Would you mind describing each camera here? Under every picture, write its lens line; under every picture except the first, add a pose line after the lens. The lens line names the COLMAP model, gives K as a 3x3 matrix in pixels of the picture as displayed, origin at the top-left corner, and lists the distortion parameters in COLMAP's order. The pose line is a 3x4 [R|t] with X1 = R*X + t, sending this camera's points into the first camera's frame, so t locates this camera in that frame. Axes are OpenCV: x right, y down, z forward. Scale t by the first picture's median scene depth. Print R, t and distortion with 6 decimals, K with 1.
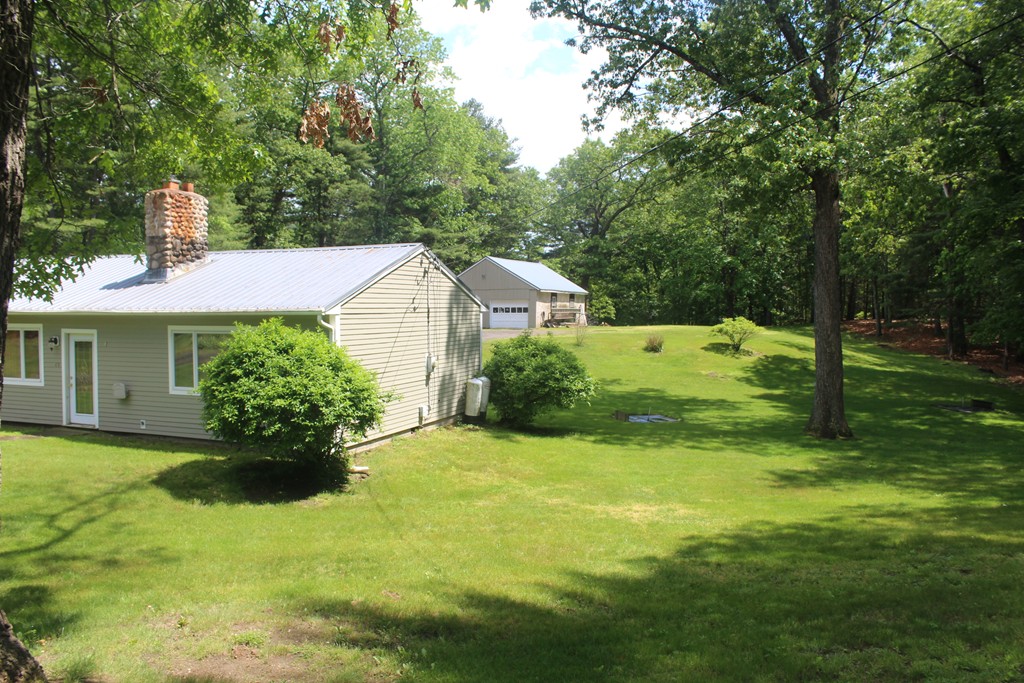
lens RADIAL K [[831.4, 0, 500.5], [0, 831.4, 344.9], [0, 0, 1]] dist [-0.159384, 0.111136]
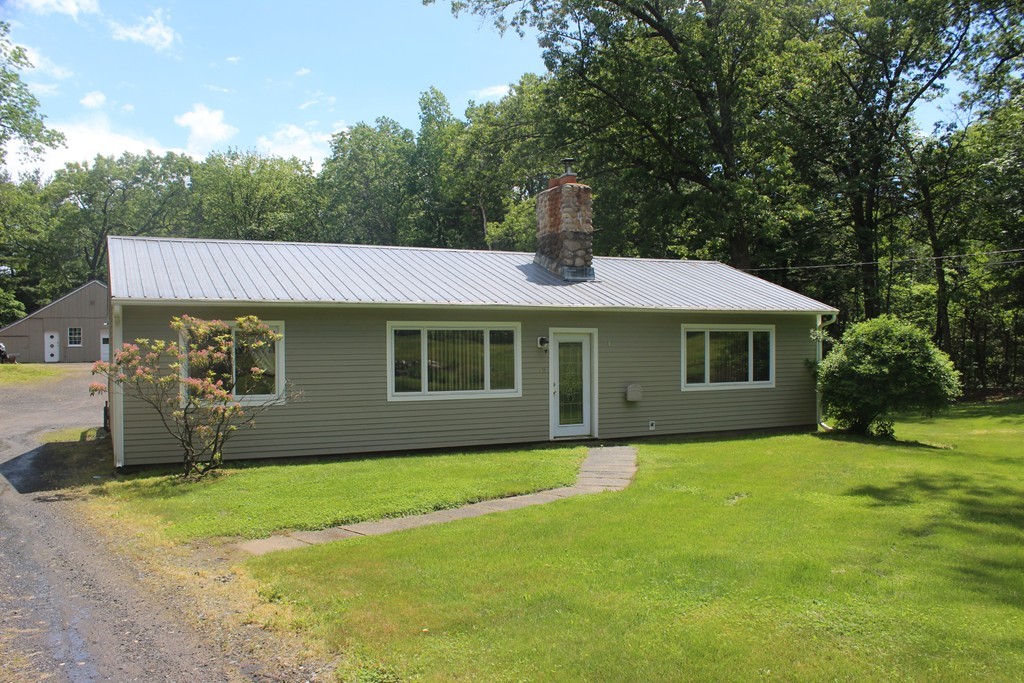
lens RADIAL K [[831.4, 0, 500.5], [0, 831.4, 344.9], [0, 0, 1]] dist [-0.159384, 0.111136]
pose [[0.691816, -0.004617, 0.722059, -1.197313], [0.040904, 0.998624, -0.032805, 0.024857], [-0.720914, 0.052230, 0.691053, 0.411142]]
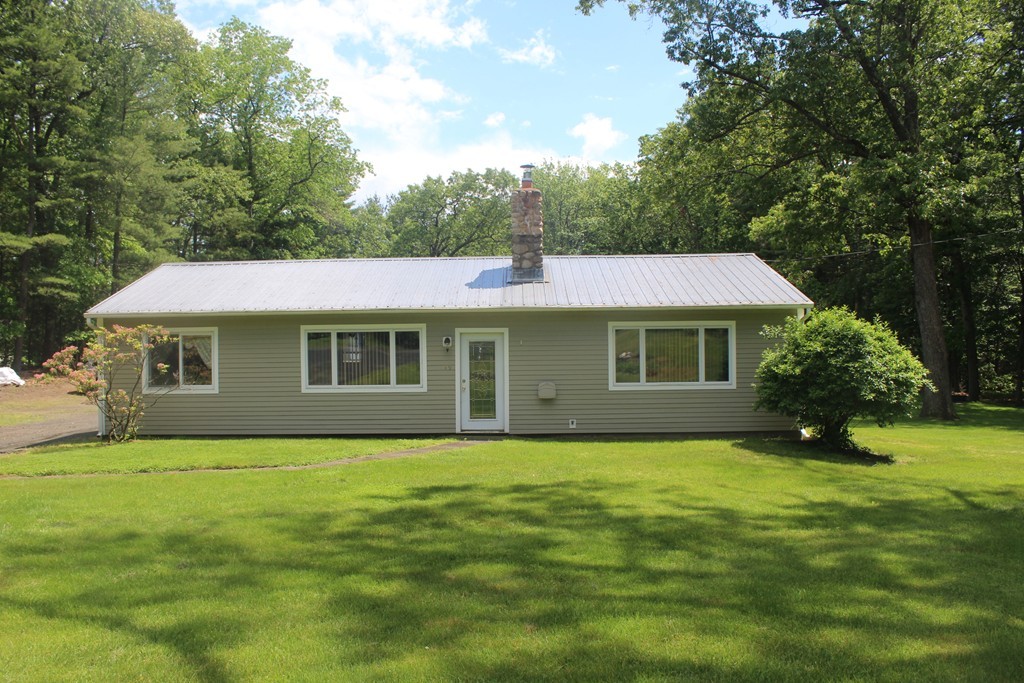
lens RADIAL K [[831.4, 0, 500.5], [0, 831.4, 344.9], [0, 0, 1]] dist [-0.159384, 0.111136]
pose [[0.942656, -0.010838, 0.333591, -0.799543], [0.028566, 0.998425, -0.048284, 0.045807], [-0.332542, 0.055045, 0.941481, 0.075847]]
